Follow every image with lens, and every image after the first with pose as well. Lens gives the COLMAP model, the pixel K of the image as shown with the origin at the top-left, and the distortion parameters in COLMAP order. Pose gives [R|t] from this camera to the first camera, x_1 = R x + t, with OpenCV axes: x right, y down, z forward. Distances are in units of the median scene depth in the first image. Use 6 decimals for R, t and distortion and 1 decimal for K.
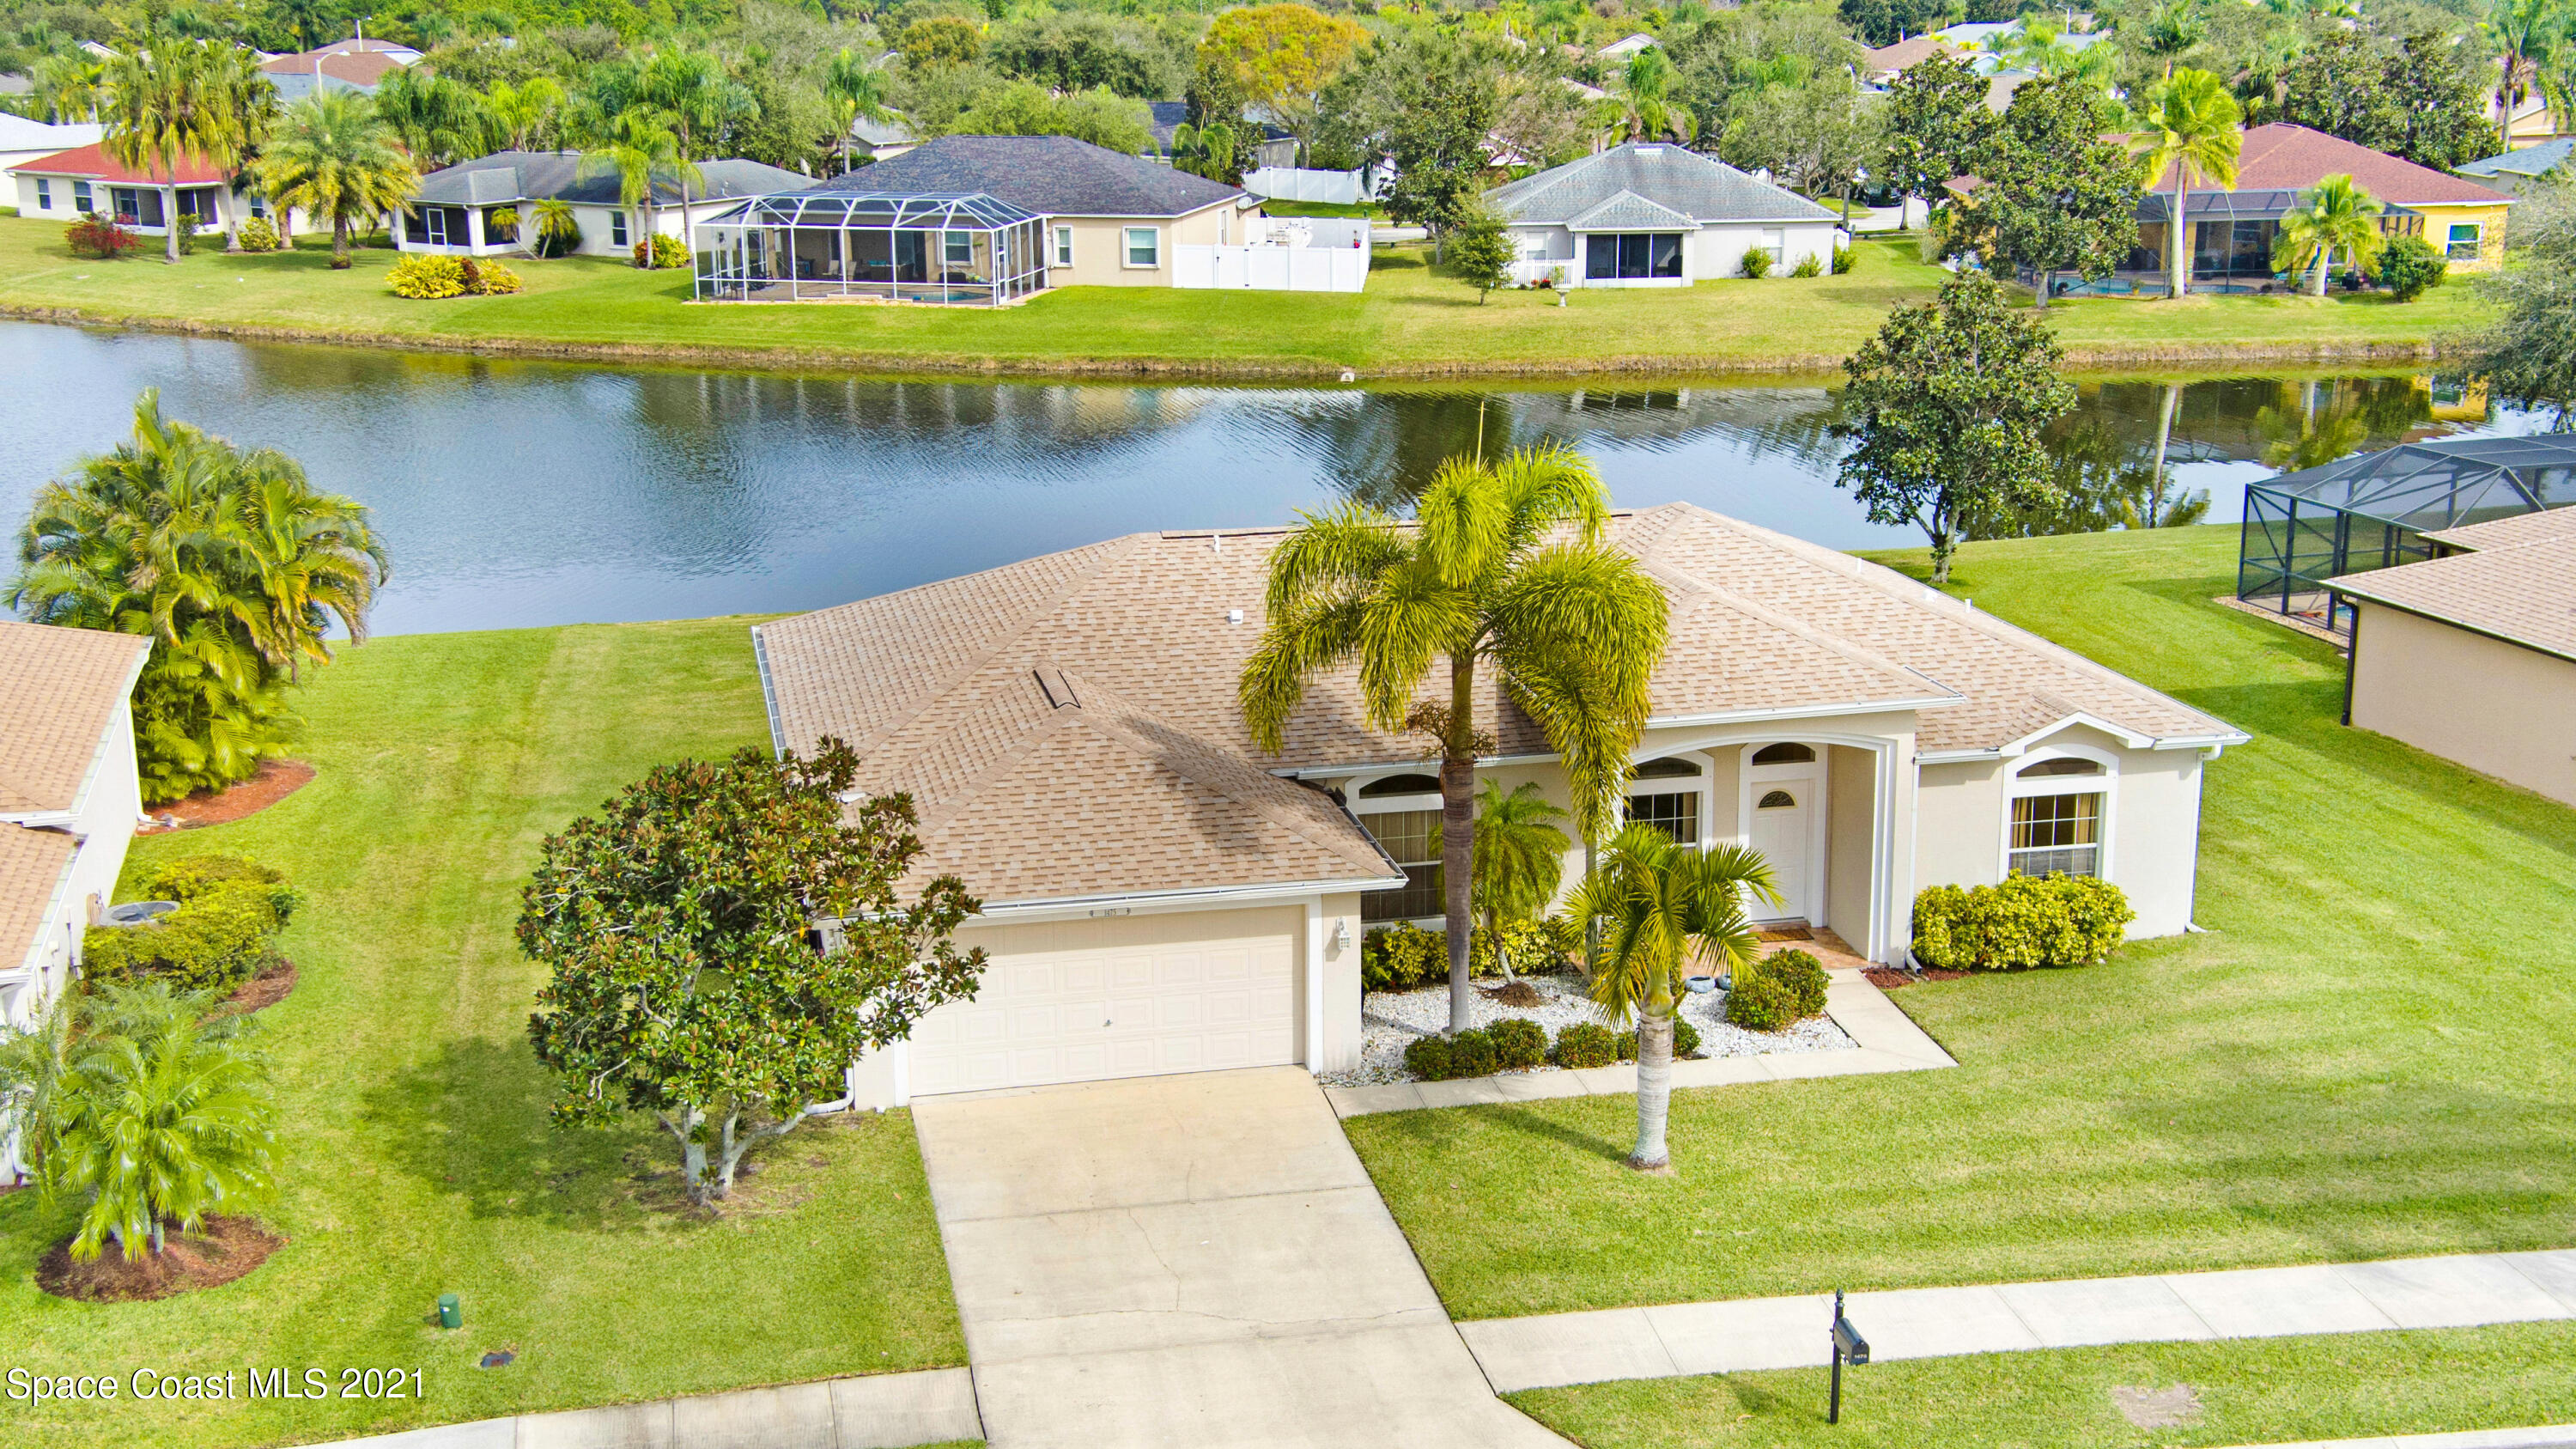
lens RADIAL K [[2947.8, 0, 1288.0], [0, 2947.8, 724.5], [0, 0, 1]] dist [0.159257, 0.053667]
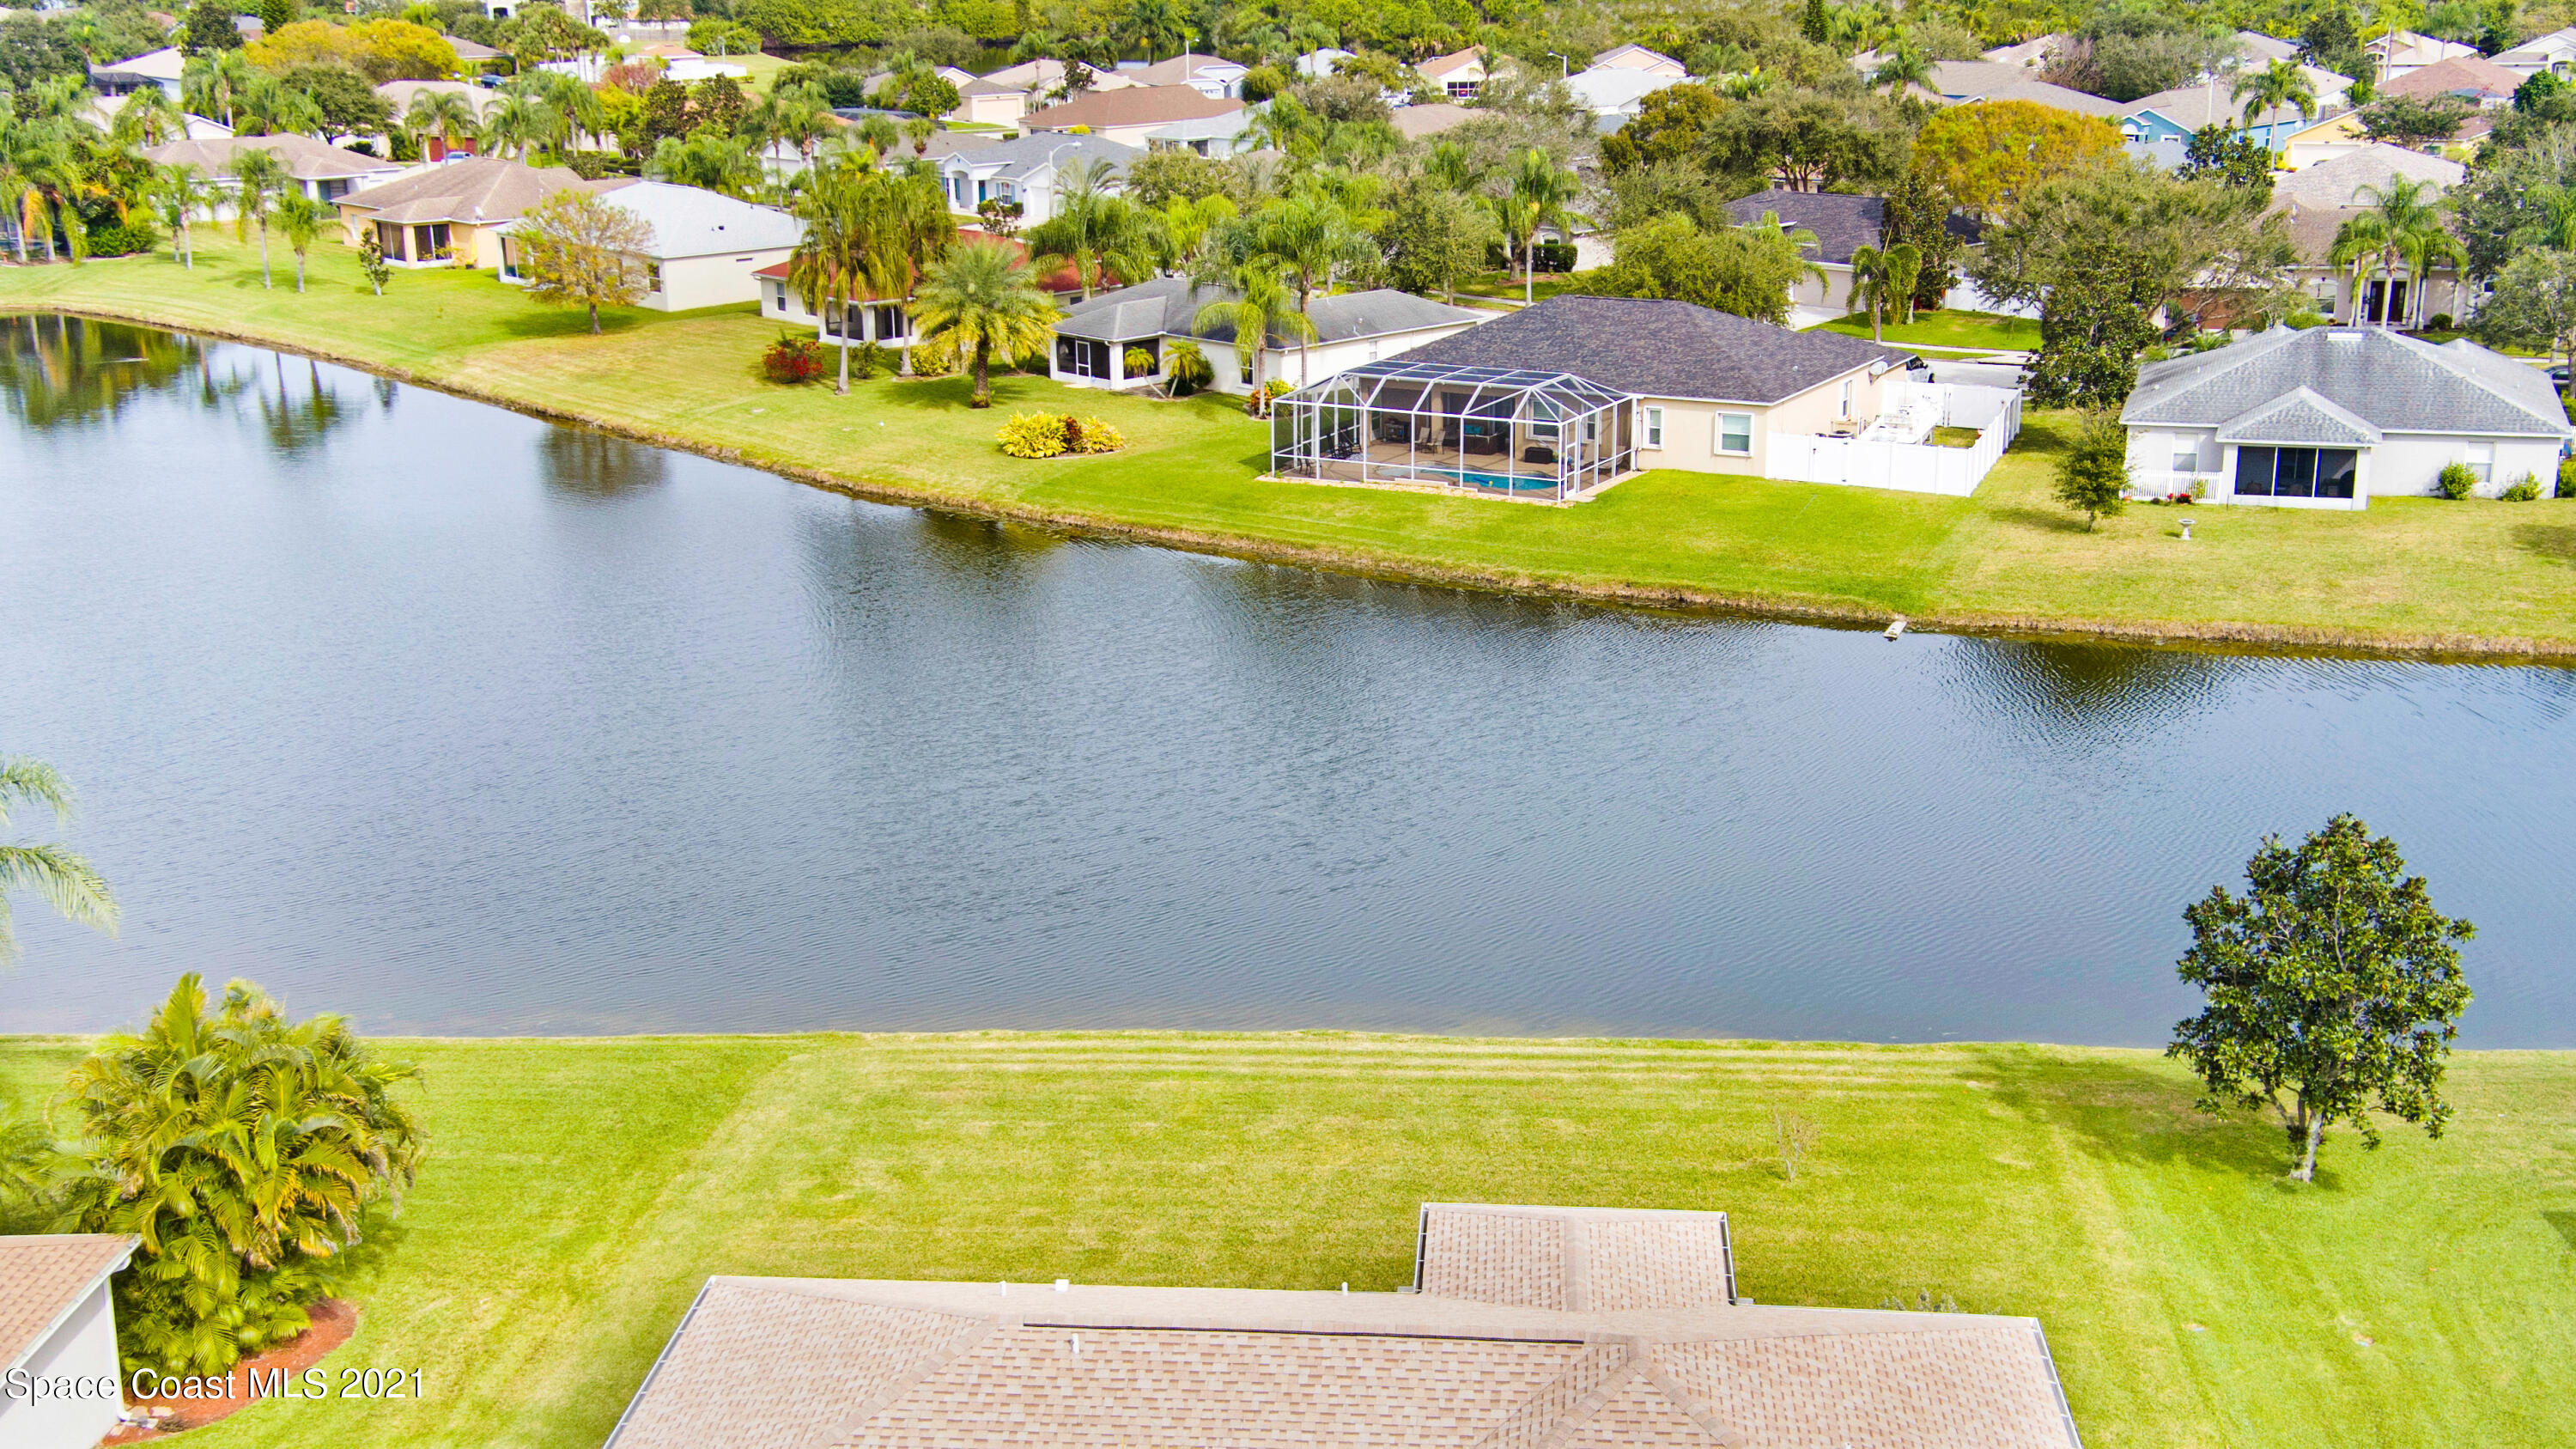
lens RADIAL K [[2947.8, 0, 1288.0], [0, 2947.8, 724.5], [0, 0, 1]] dist [0.159257, 0.053667]
pose [[0.954485, 0.078442, -0.287758, 0.290035], [-0.070459, 0.996790, 0.038009, -0.296956], [0.289815, -0.016004, 0.956949, 0.186424]]
